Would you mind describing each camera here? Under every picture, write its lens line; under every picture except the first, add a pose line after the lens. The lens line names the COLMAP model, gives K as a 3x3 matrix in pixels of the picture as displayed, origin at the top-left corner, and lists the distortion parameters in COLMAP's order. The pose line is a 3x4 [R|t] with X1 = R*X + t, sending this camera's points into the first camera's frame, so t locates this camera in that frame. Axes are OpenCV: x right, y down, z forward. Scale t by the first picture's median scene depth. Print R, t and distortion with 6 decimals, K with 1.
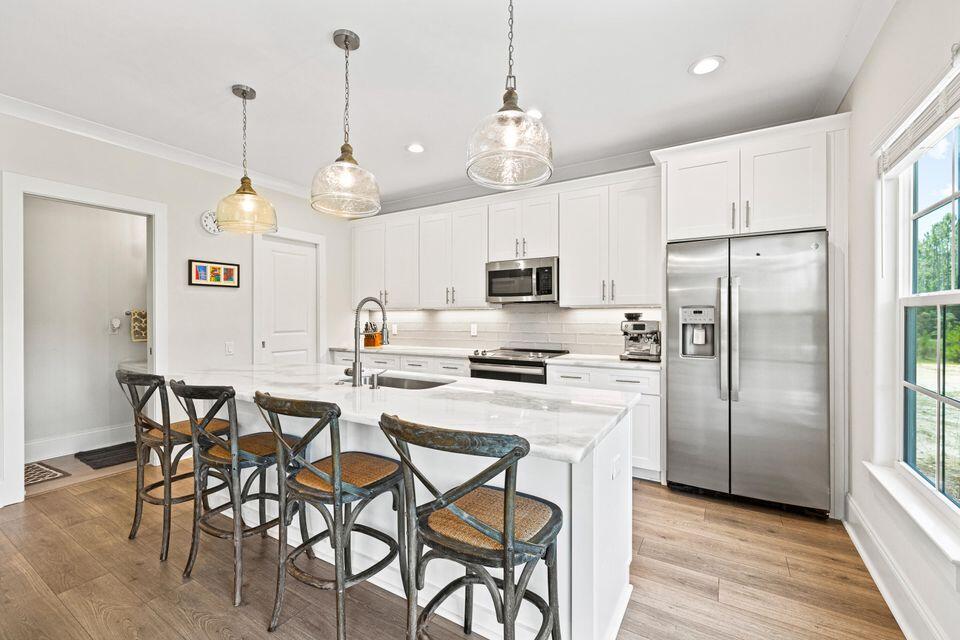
lens RADIAL K [[403.6, 0, 478.1], [0, 403.6, 316.2], [0, 0, 1]] dist [-0.000336, -0.000289]
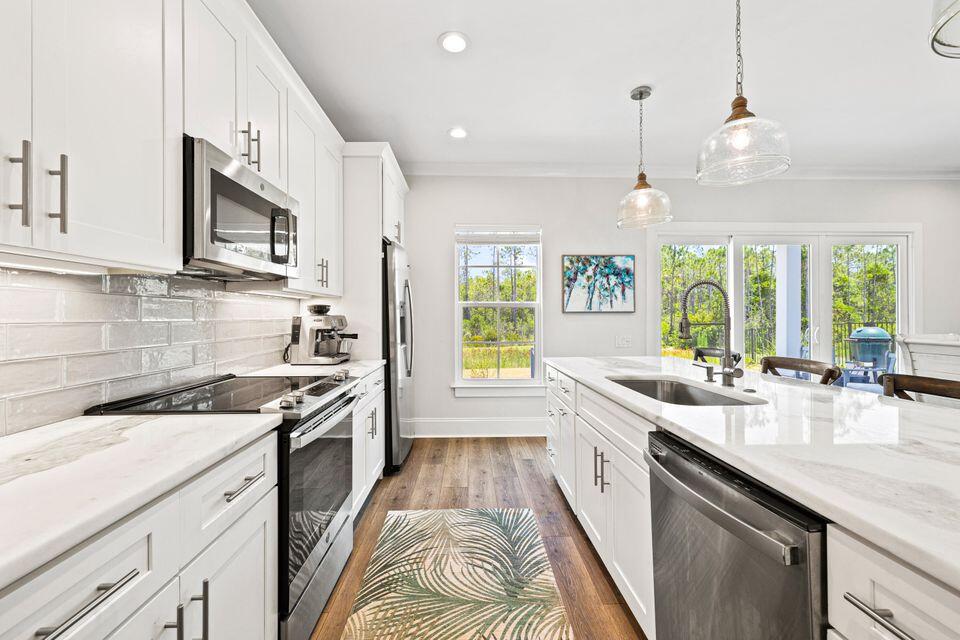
lens RADIAL K [[403.6, 0, 478.1], [0, 403.6, 316.2], [0, 0, 1]] dist [-0.000336, -0.000289]
pose [[-0.549964, 0.003393, 0.835181, -0.413901], [0.003799, 0.999992, -0.001561, 0.014094], [-0.835180, 0.002315, -0.549973, 1.094786]]
